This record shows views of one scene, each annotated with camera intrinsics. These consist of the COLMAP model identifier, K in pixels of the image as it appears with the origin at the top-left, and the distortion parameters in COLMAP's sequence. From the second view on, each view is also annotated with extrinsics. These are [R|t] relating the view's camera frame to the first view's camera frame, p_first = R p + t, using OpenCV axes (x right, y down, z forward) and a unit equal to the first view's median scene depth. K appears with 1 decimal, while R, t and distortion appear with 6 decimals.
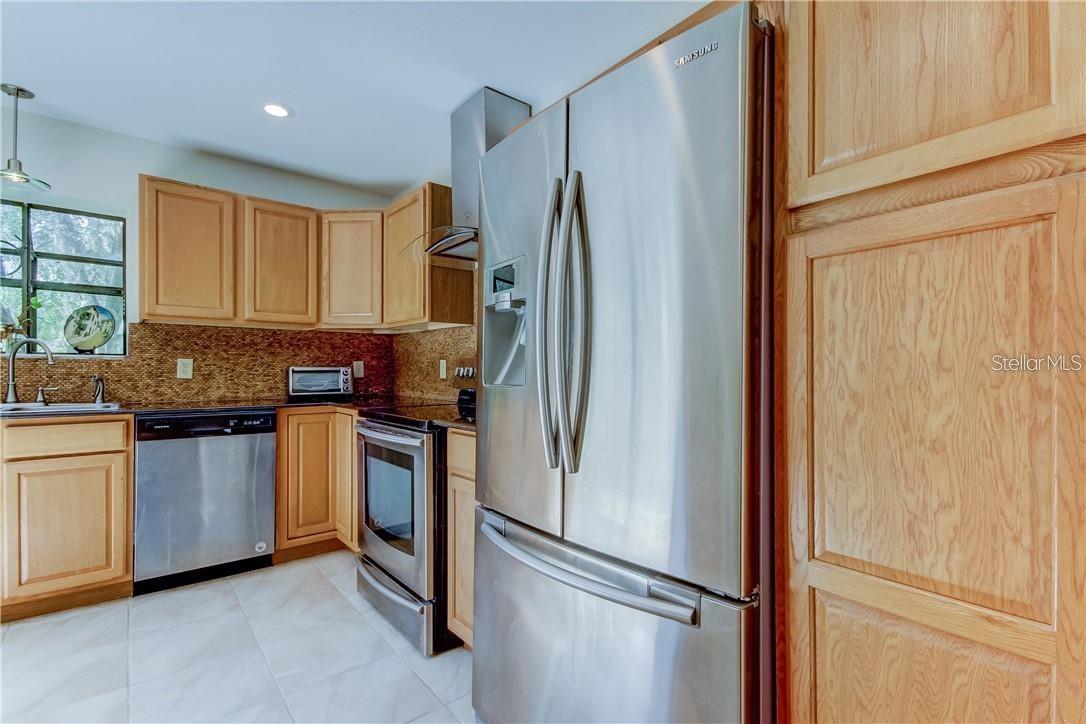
lens RADIAL K [[503.7, 0, 541.6], [0, 503.7, 369.2], [0, 0, 1]] dist [-0.000563, -0.000718]
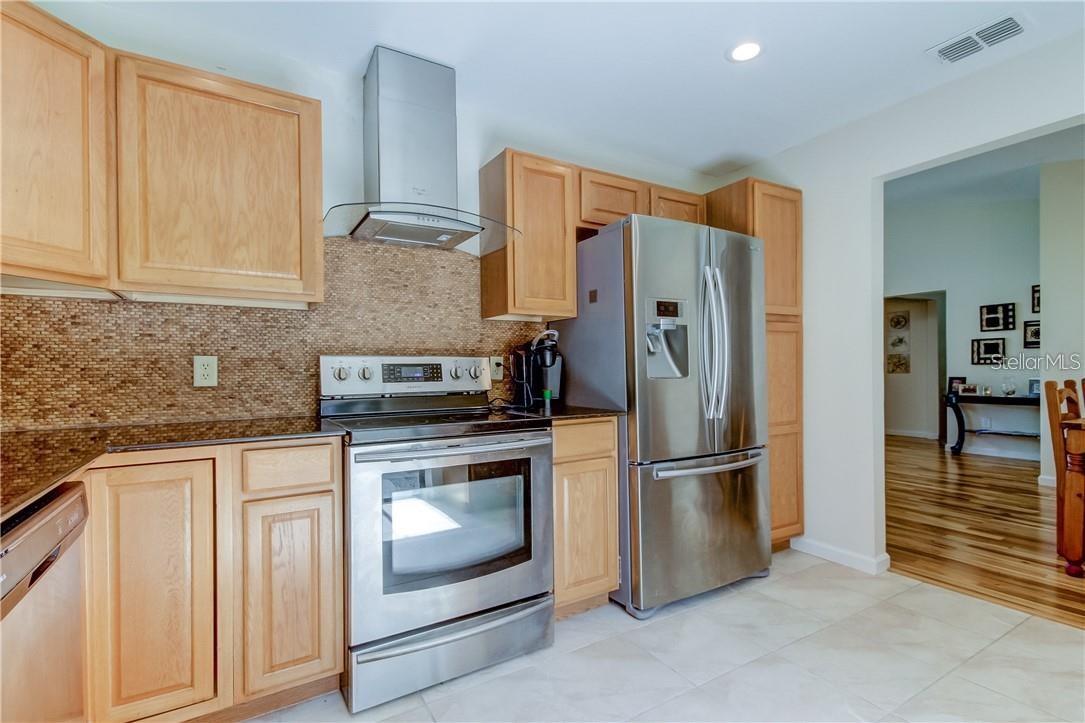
lens RADIAL K [[507.4, 0, 543.0], [0, 507.4, 372.3], [0, 0, 1]] dist [0.016662, -0.000284]
pose [[0.151425, -0.006730, 0.988446, -0.846494], [0.010081, 0.999935, 0.005264, 0.001722], [-0.988417, 0.009167, 0.151483, 0.570482]]
